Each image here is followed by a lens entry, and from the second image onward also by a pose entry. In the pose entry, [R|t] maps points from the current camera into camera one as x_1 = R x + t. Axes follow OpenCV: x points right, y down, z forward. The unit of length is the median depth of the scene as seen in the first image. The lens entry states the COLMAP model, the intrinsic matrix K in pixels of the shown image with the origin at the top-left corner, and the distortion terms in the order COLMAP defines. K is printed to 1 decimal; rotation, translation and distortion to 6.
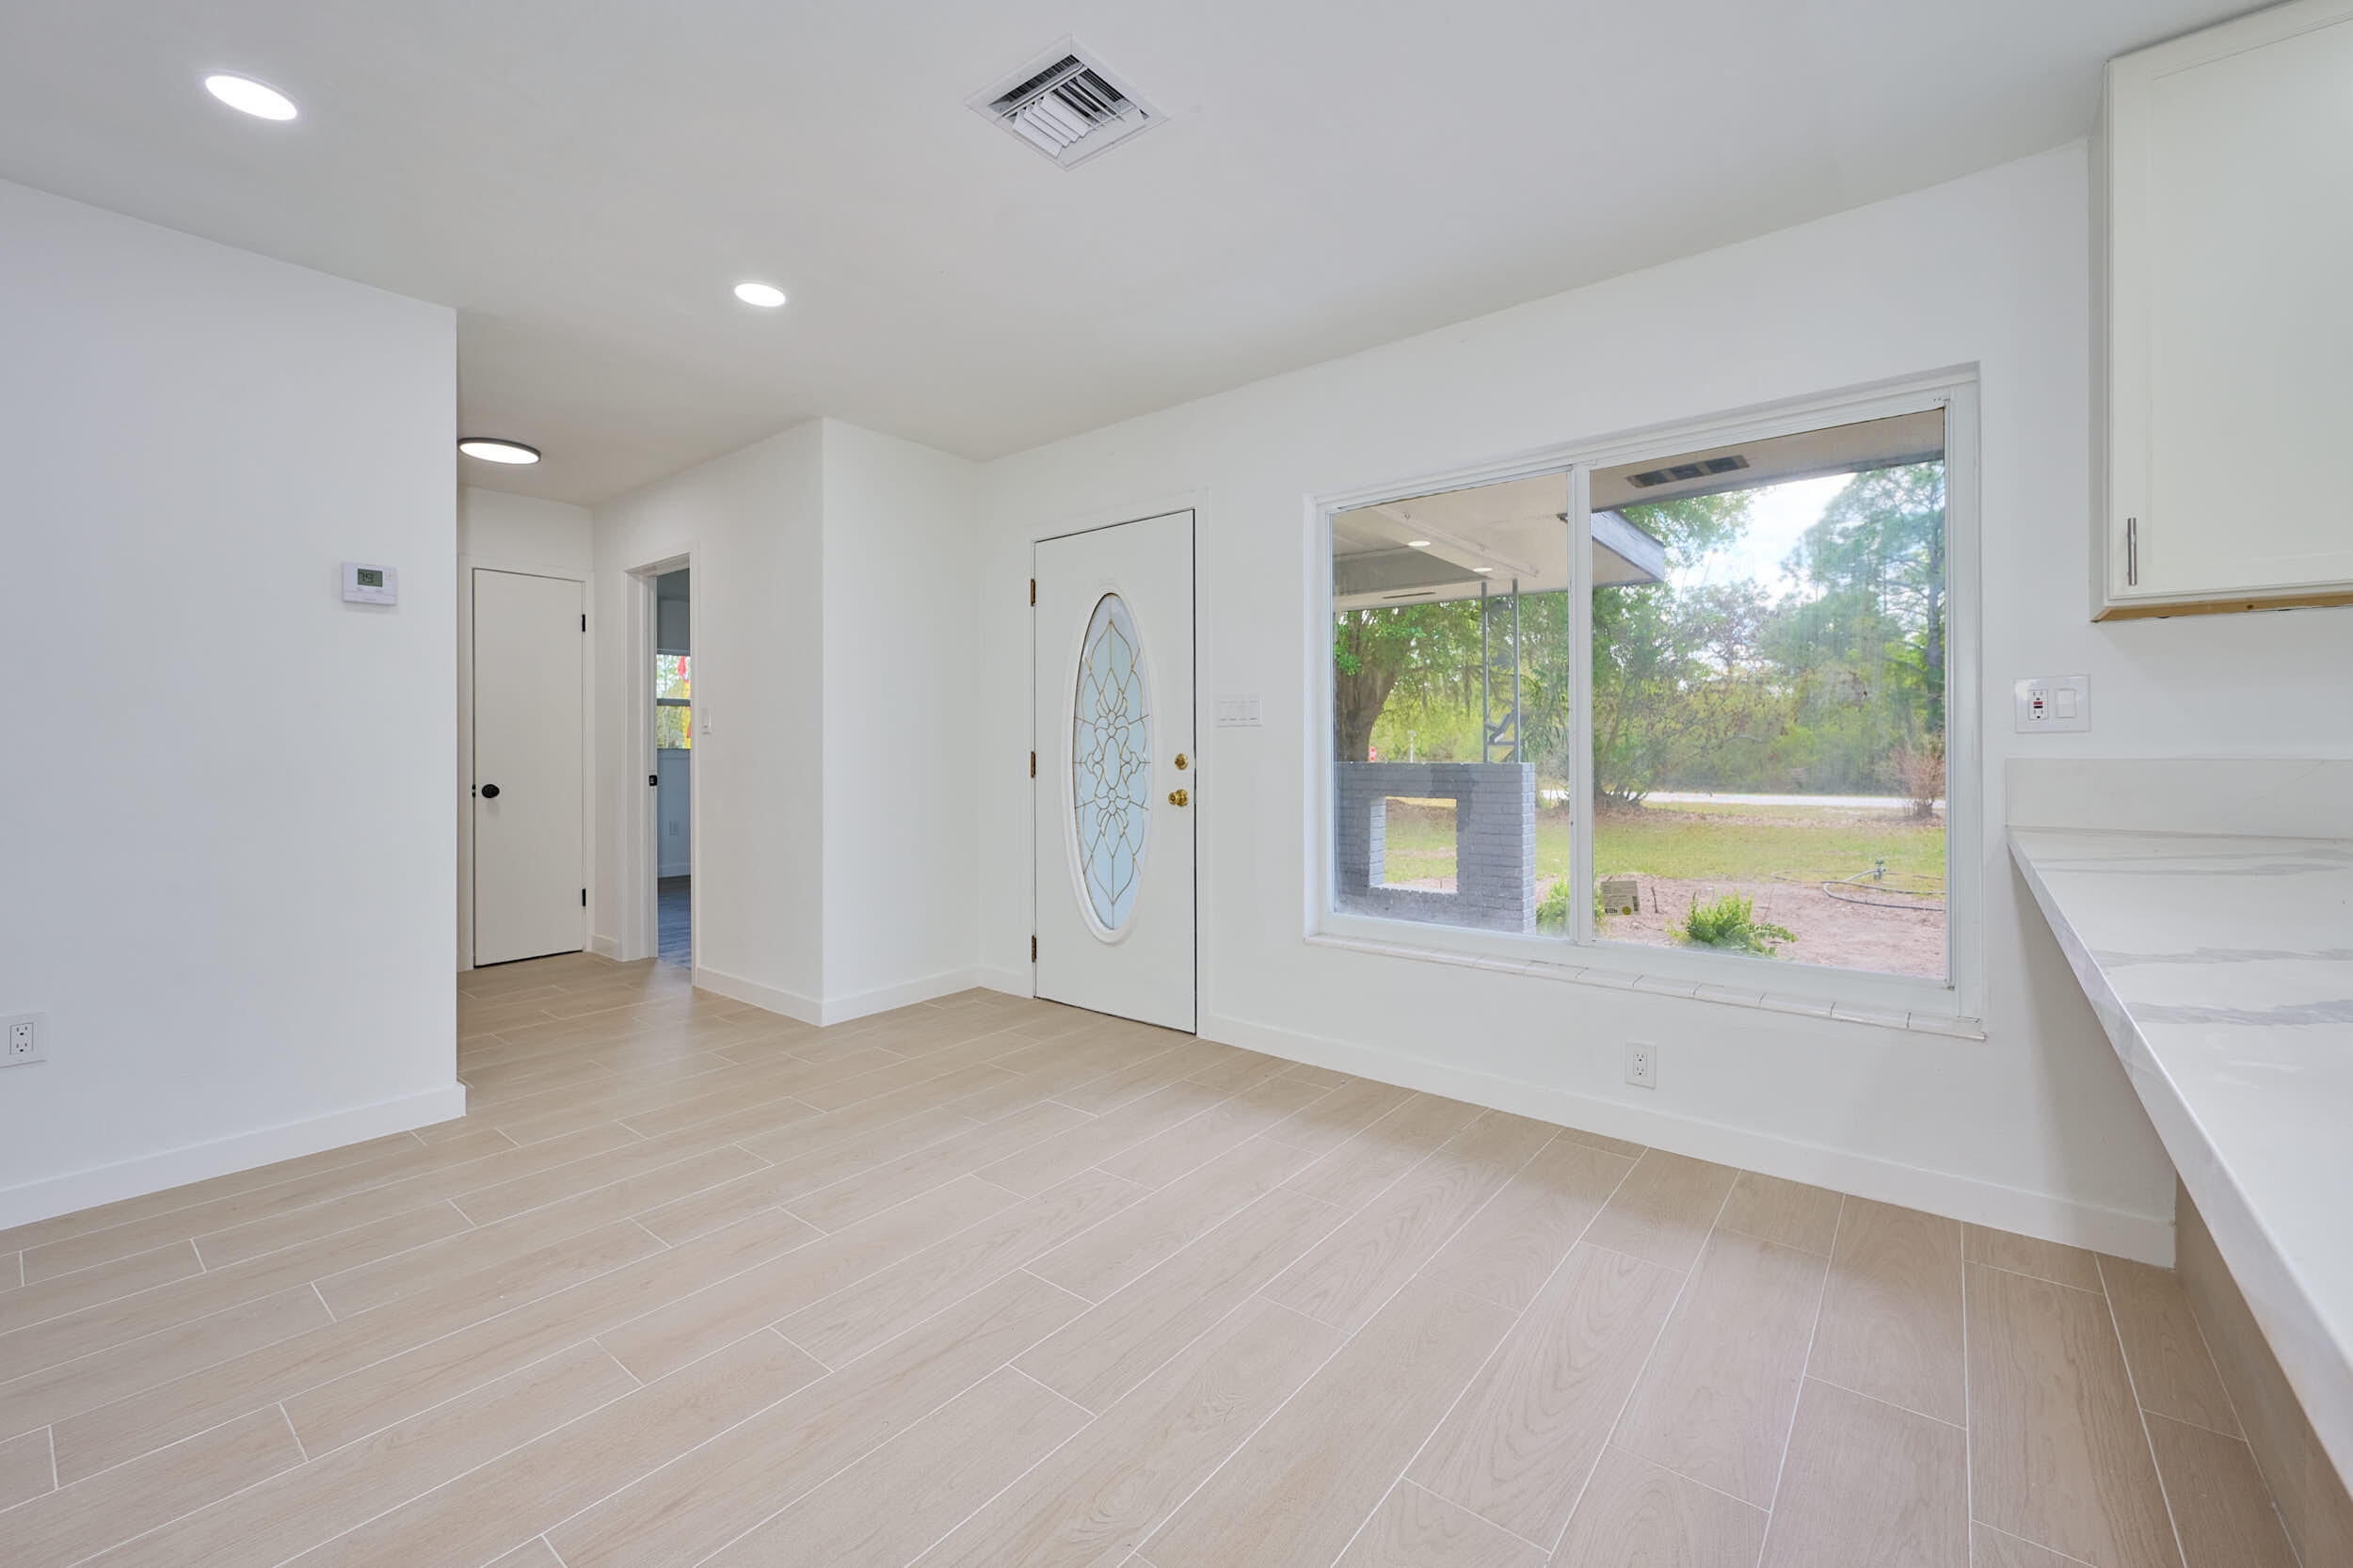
lens RADIAL K [[971.9, 0, 1184.6], [0, 971.9, 742.5], [0, 0, 1]] dist [-0.001461, 0.000385]
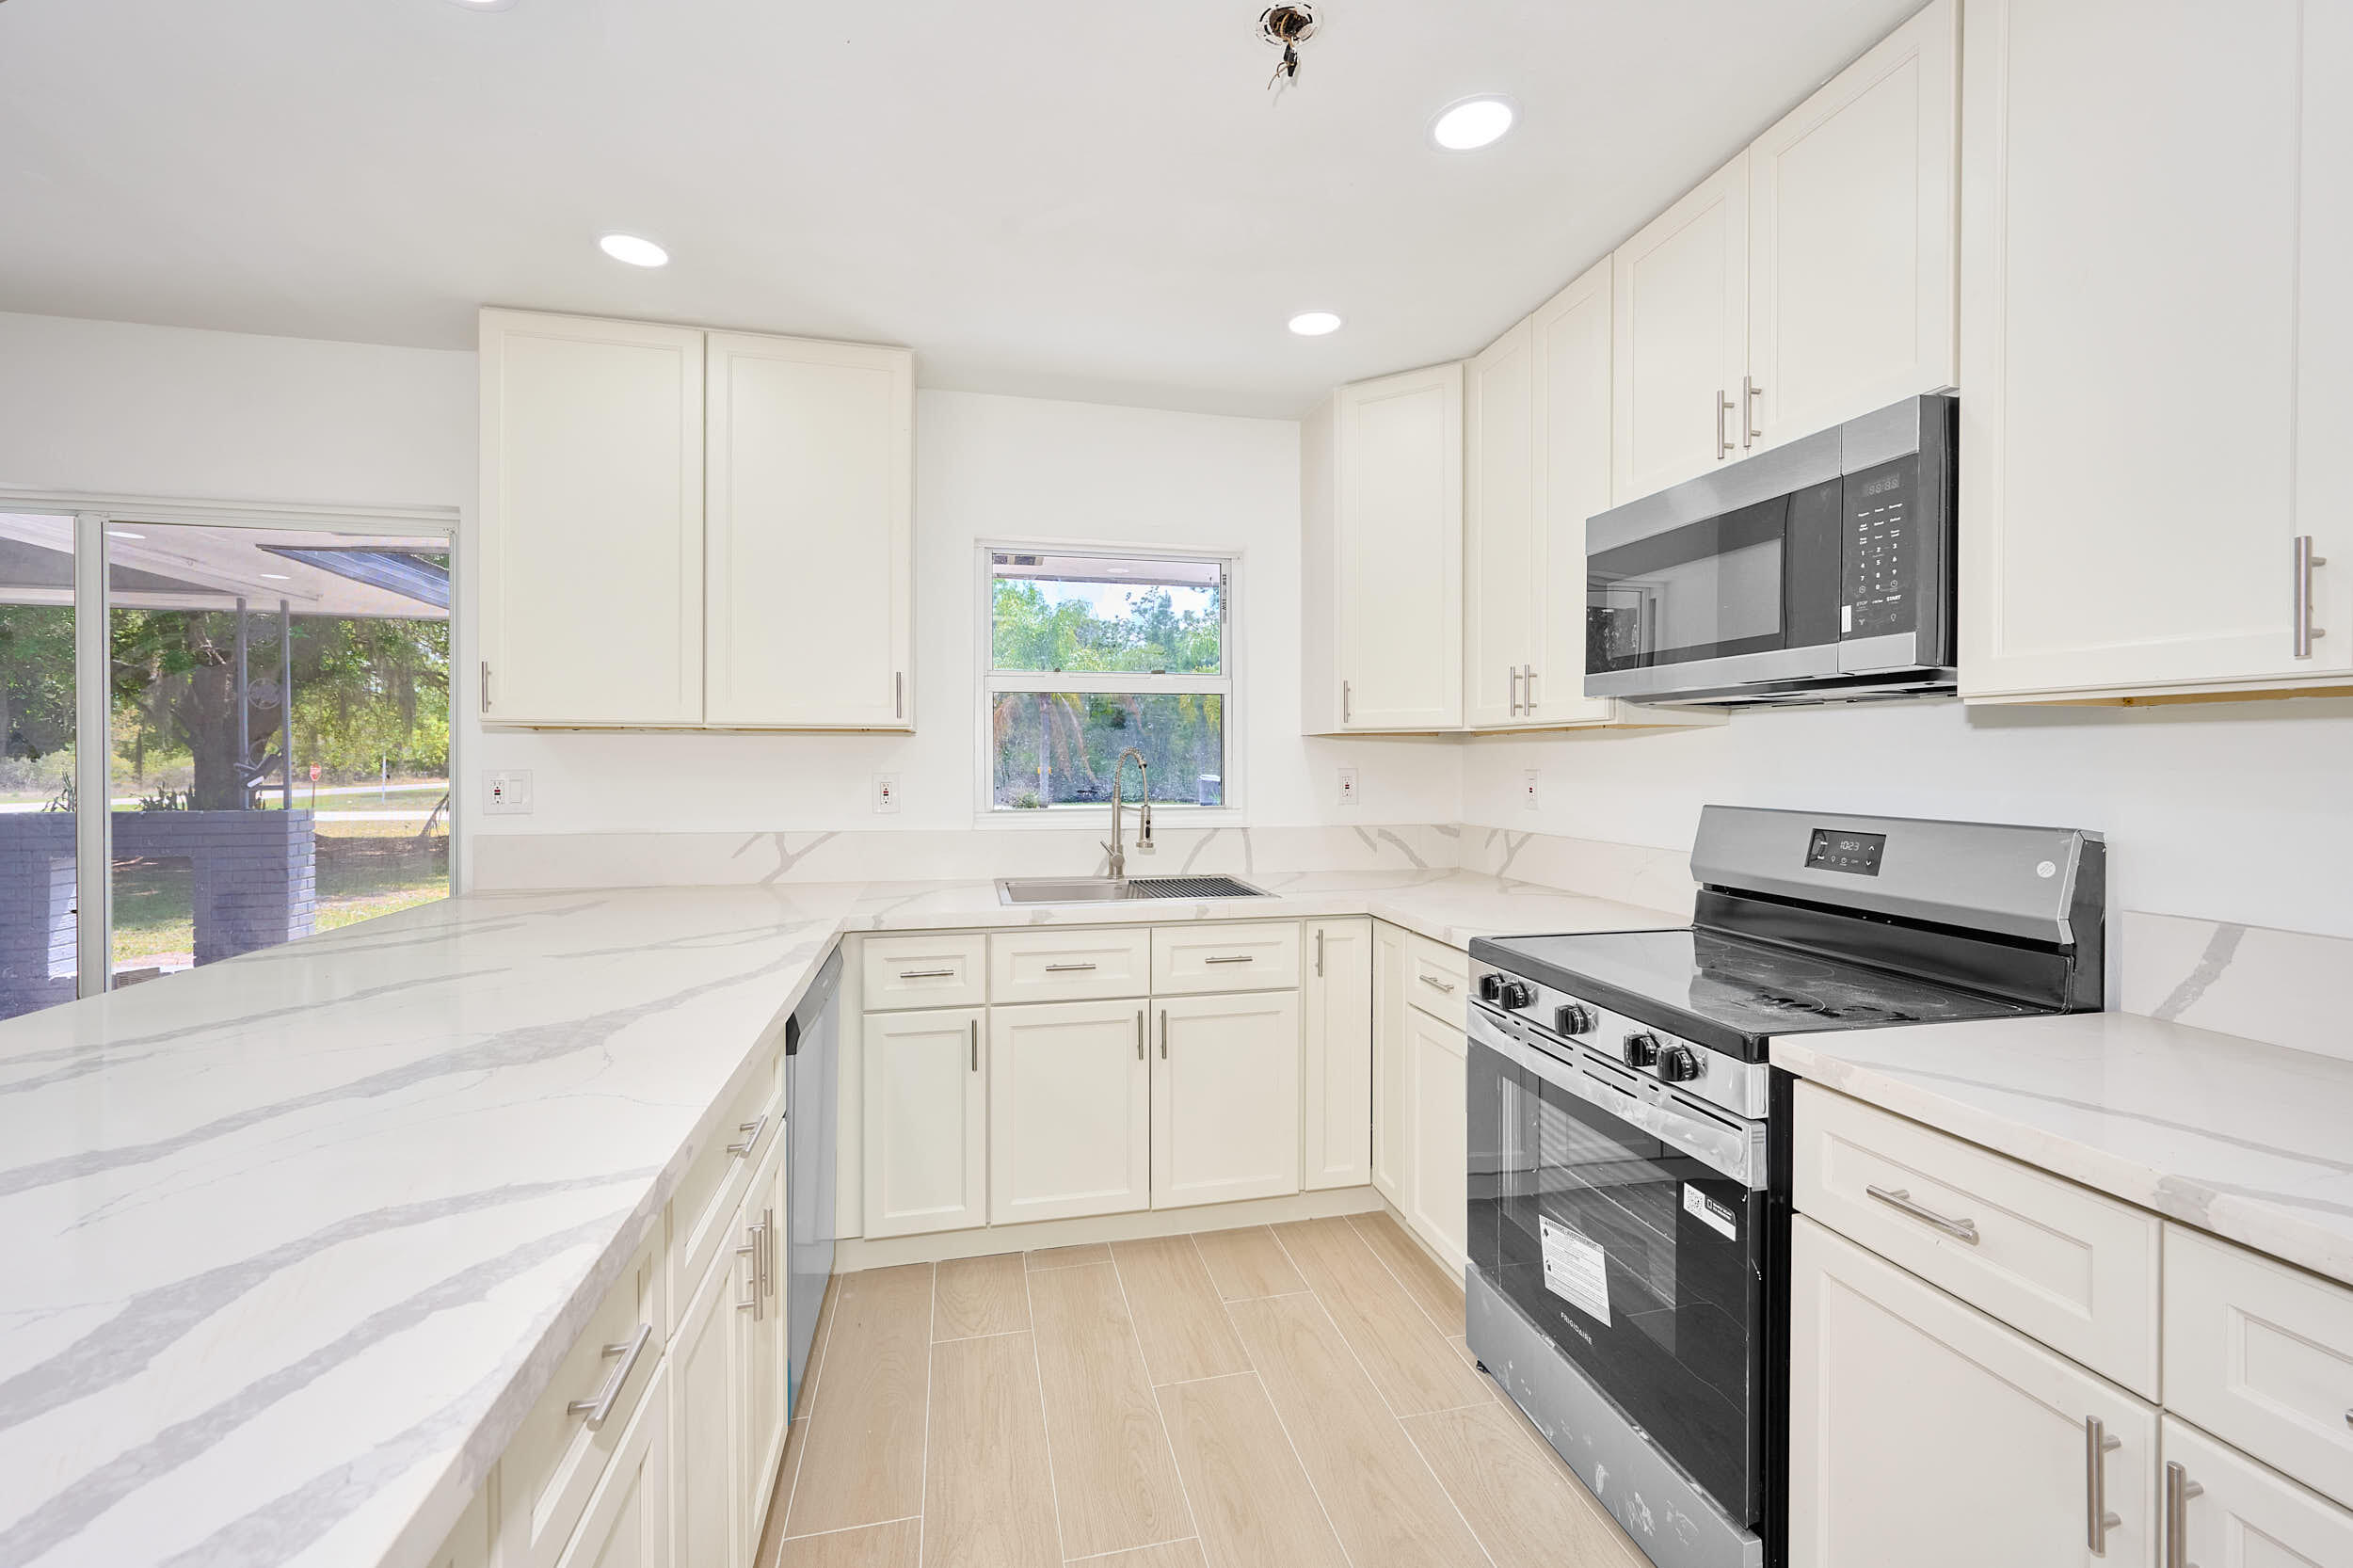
lens RADIAL K [[959.1, 0, 1178.1], [0, 959.1, 769.5], [0, 0, 1]] dist [0.026619, 0.000047]
pose [[0.611766, 0.000275, 0.791039, 0.225795], [-0.006670, 0.999966, 0.004811, -0.043330], [-0.791011, -0.008220, 0.611747, -0.248930]]
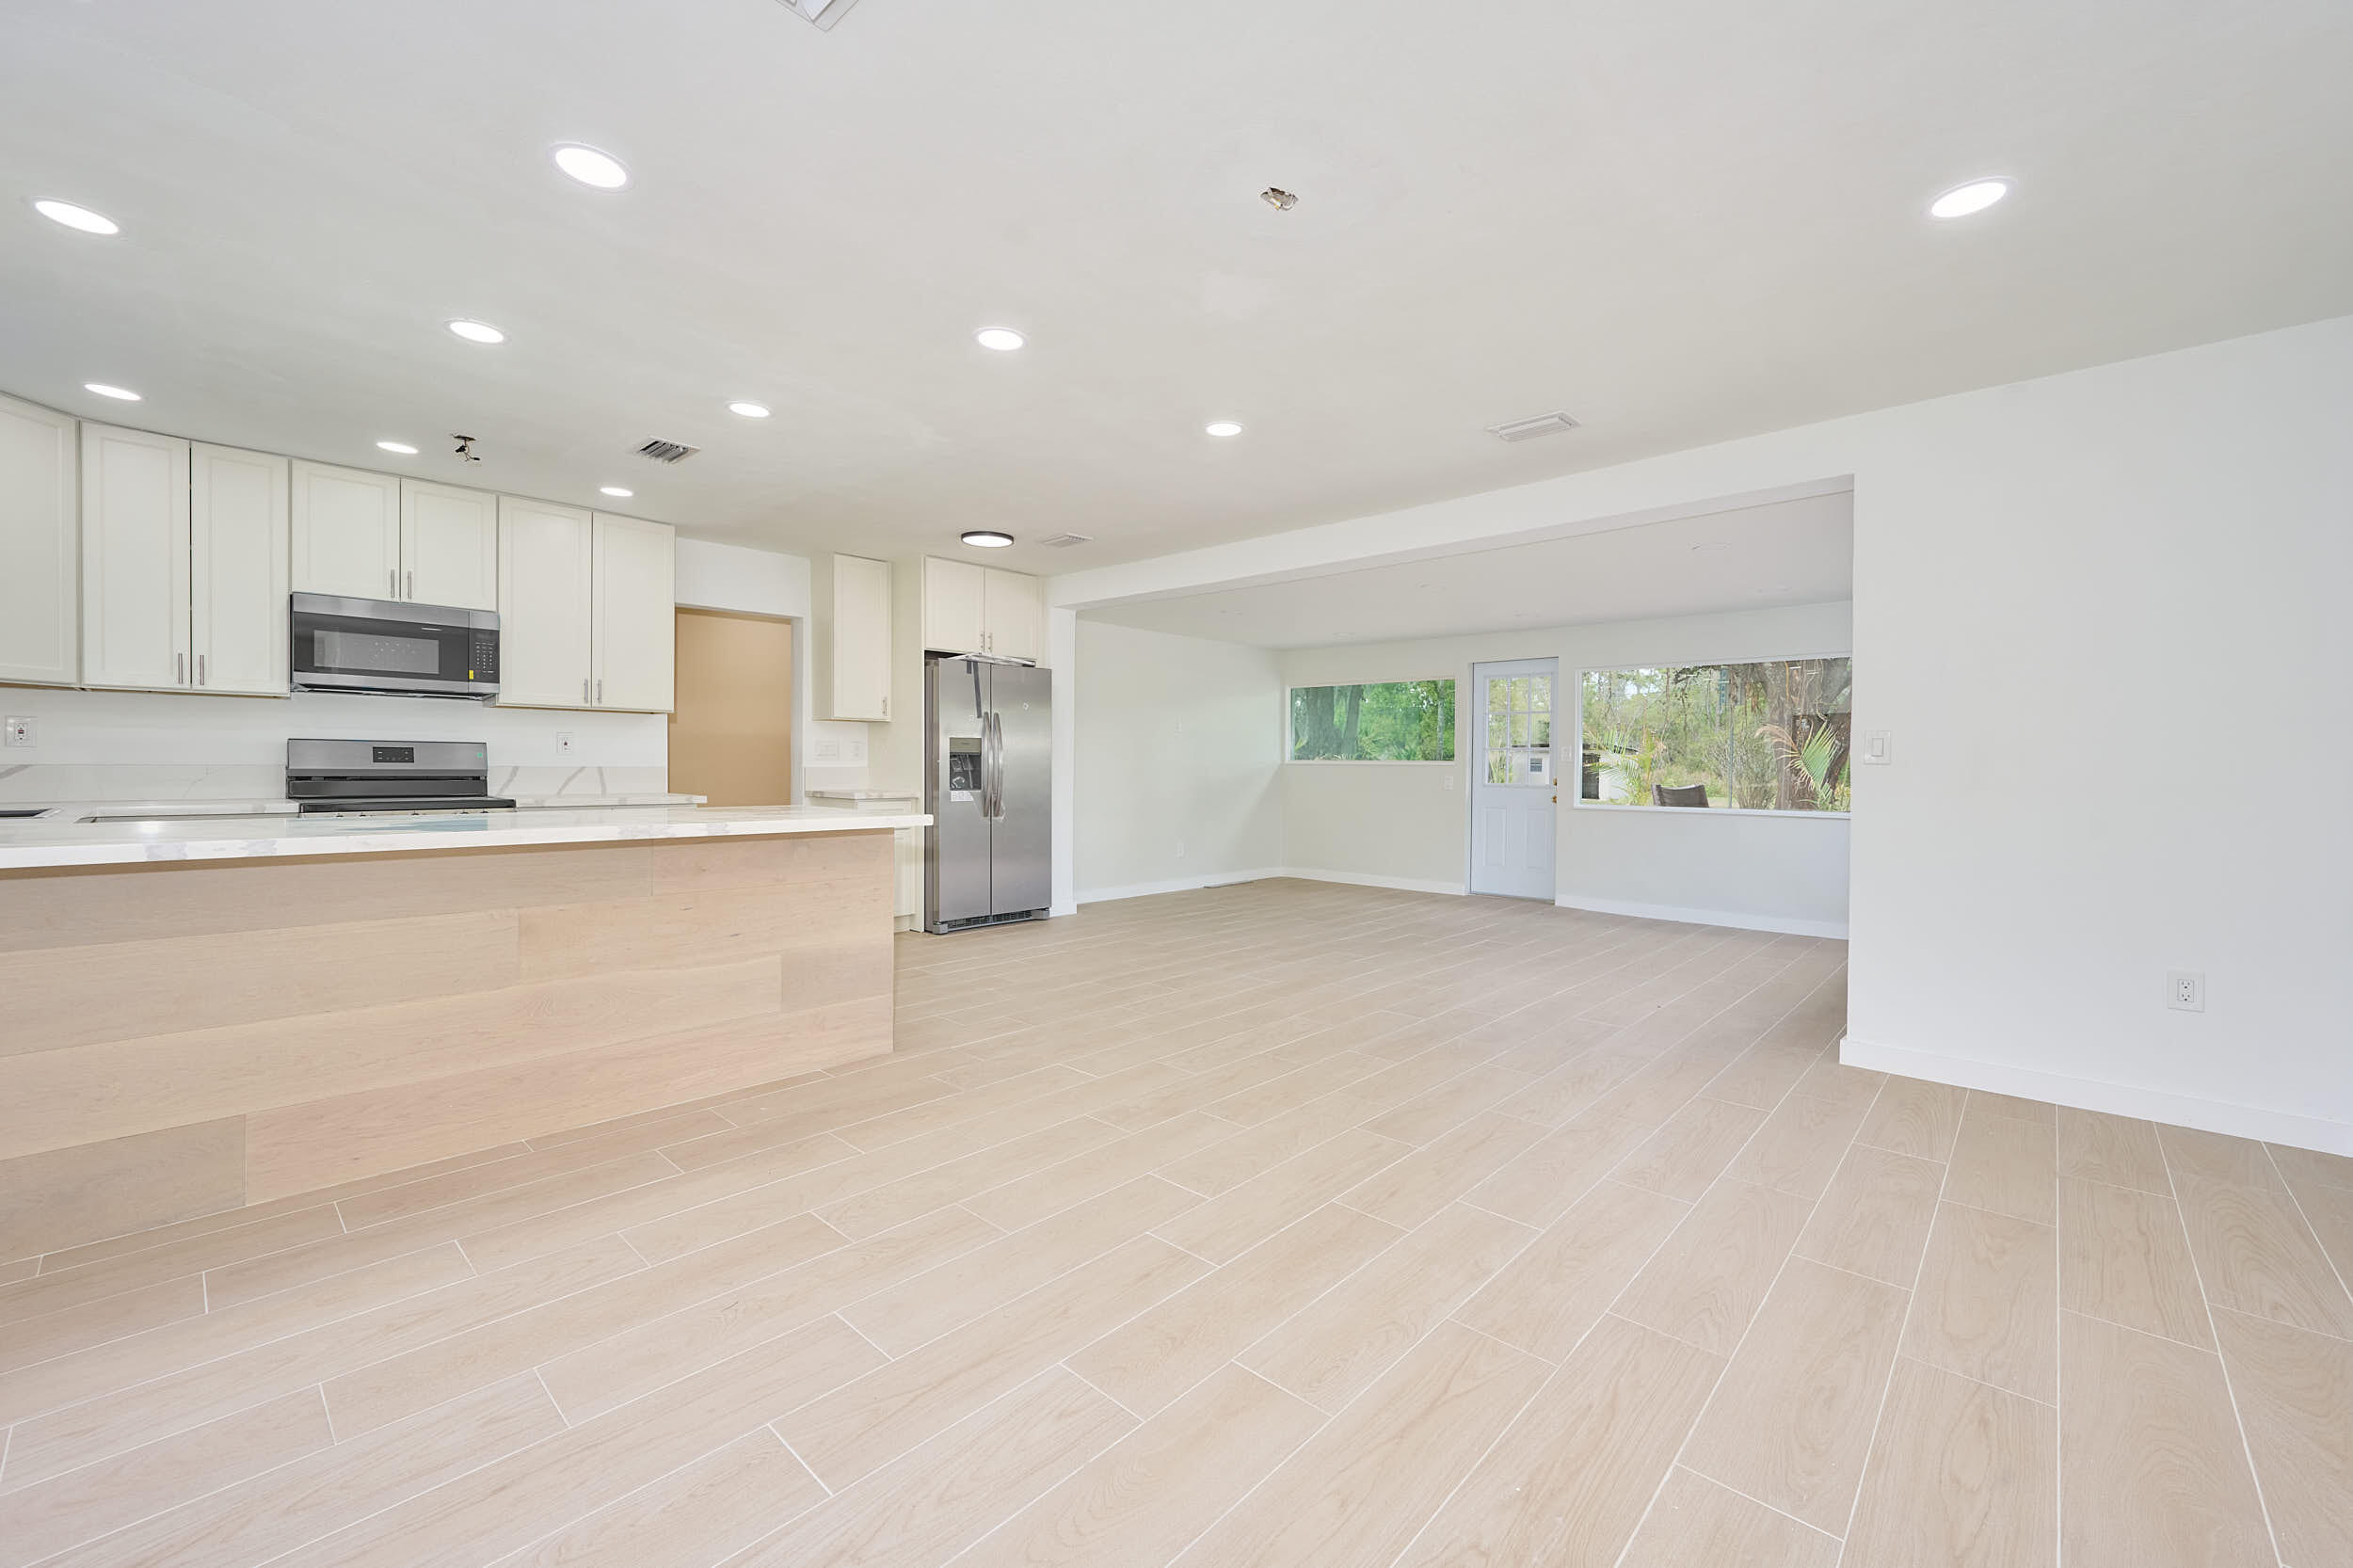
lens RADIAL K [[951.5, 0, 1177.2], [0, 951.5, 774.2], [0, 0, 1]] dist [0.000789, 0.000311]
pose [[-0.997705, -0.001874, 0.067683, -0.237795], [-0.001257, 0.999957, 0.009153, 0.006023], [-0.067698, 0.009047, -0.997665, 0.850899]]
